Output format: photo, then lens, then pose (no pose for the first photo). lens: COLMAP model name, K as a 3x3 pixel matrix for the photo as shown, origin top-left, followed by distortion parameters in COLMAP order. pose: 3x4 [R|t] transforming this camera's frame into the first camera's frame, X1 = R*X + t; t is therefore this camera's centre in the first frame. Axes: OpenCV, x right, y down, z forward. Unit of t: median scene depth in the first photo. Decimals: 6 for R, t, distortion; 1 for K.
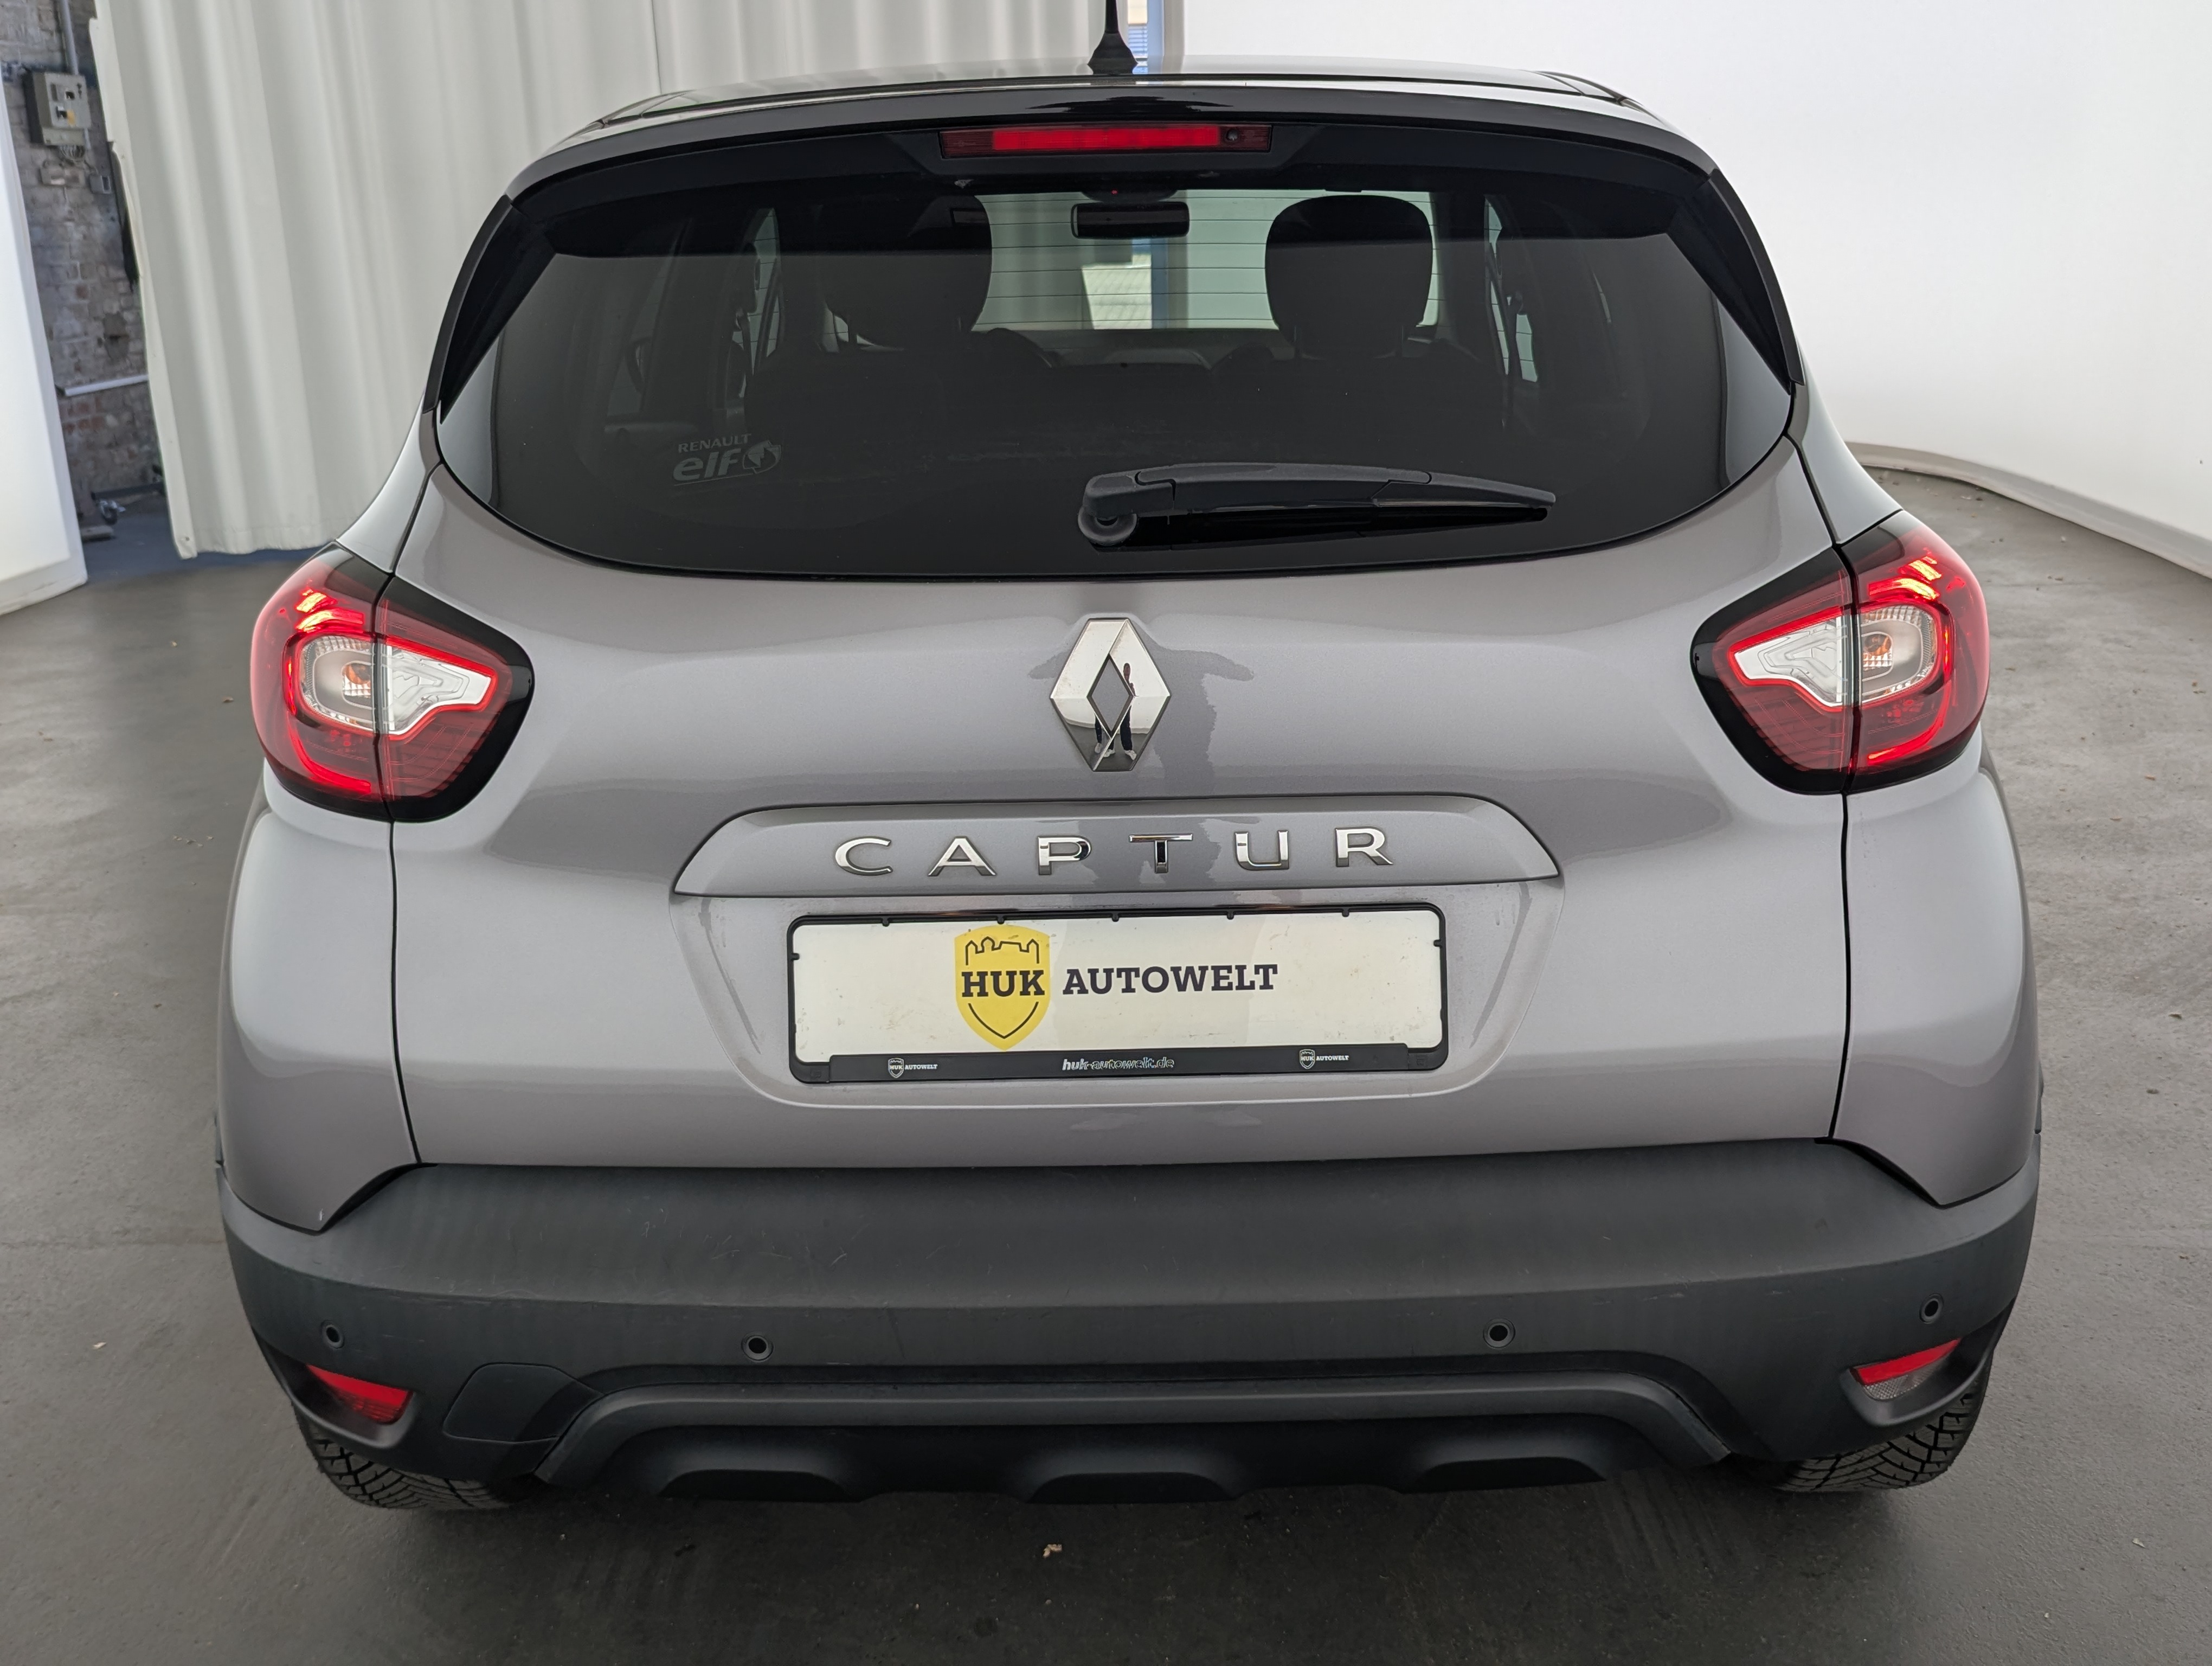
lens RADIAL K [[2025.0, 0, 1109.2], [0, 2025.0, 800.4], [0, 0, 1]] dist [0.042464, 0.000000]
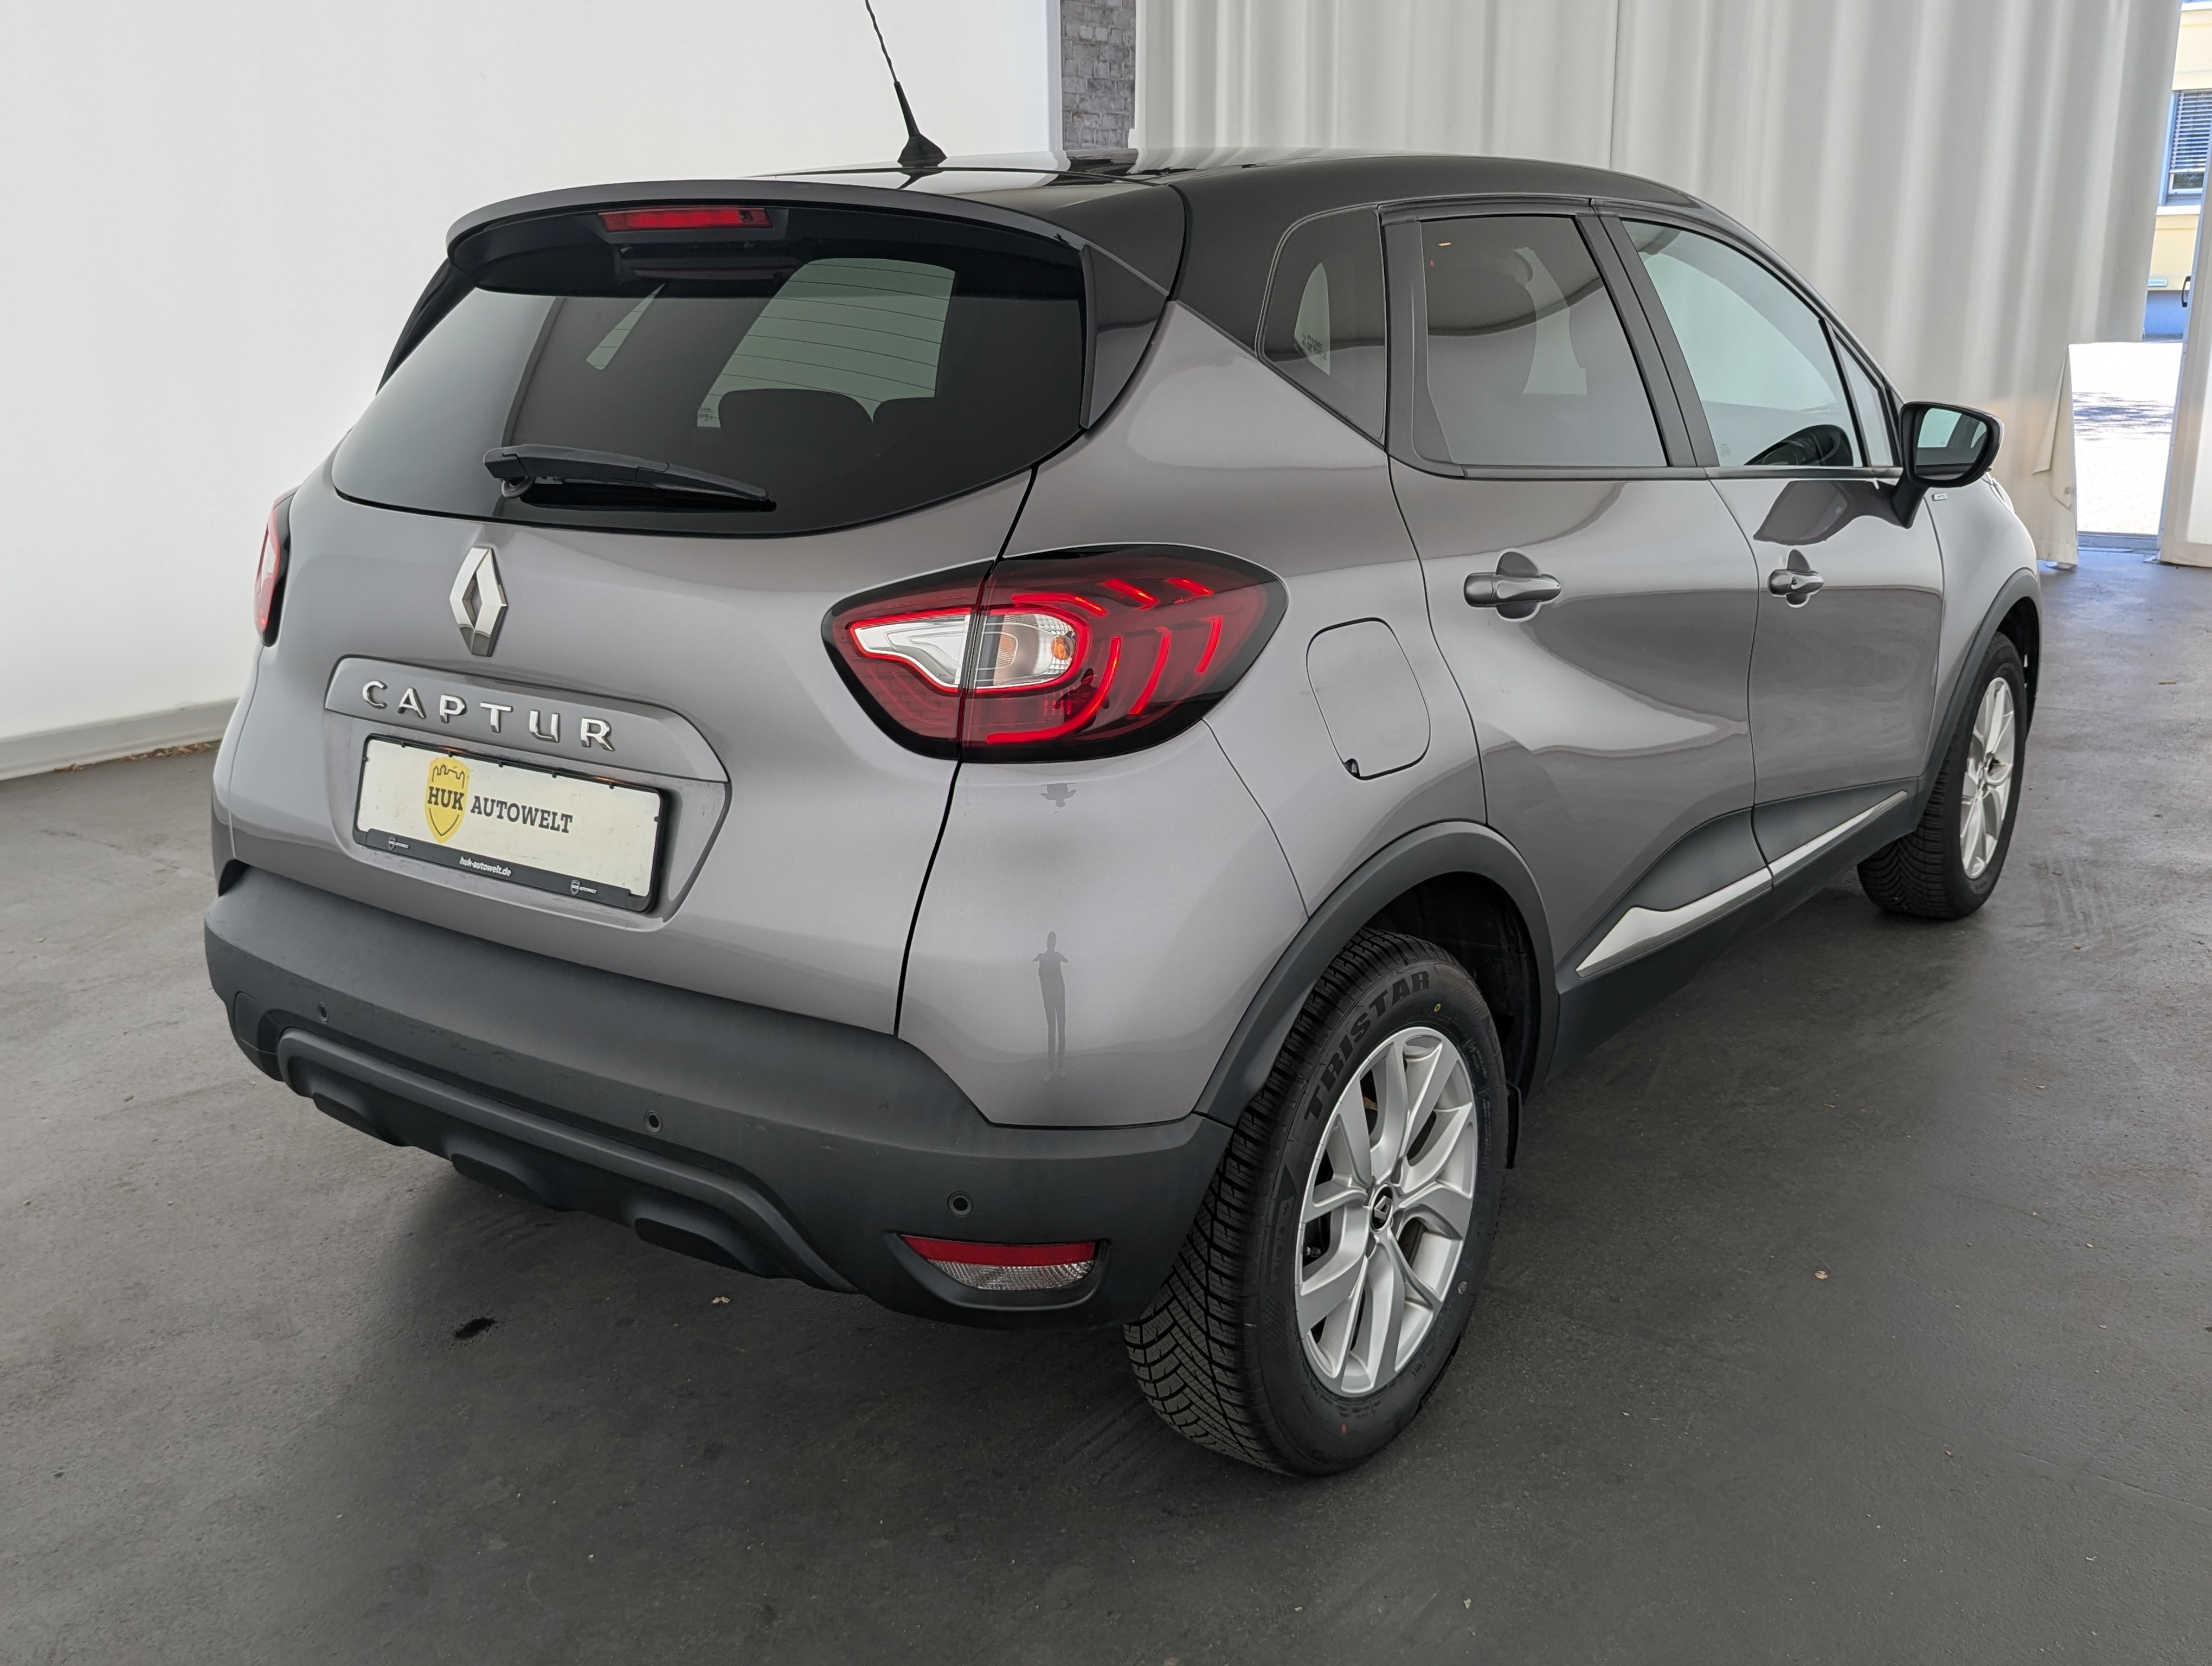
lens RADIAL K [[2025.0, 0, 1128.5], [0, 2025.0, 830.9], [0, 0, 1]] dist [0.042464, 0.000000]
pose [[0.812587, 0.165769, -0.558769, 1.157611], [-0.176978, 0.983612, 0.034437, -0.022835], [0.555321, 0.070906, 0.828608, 0.069925]]
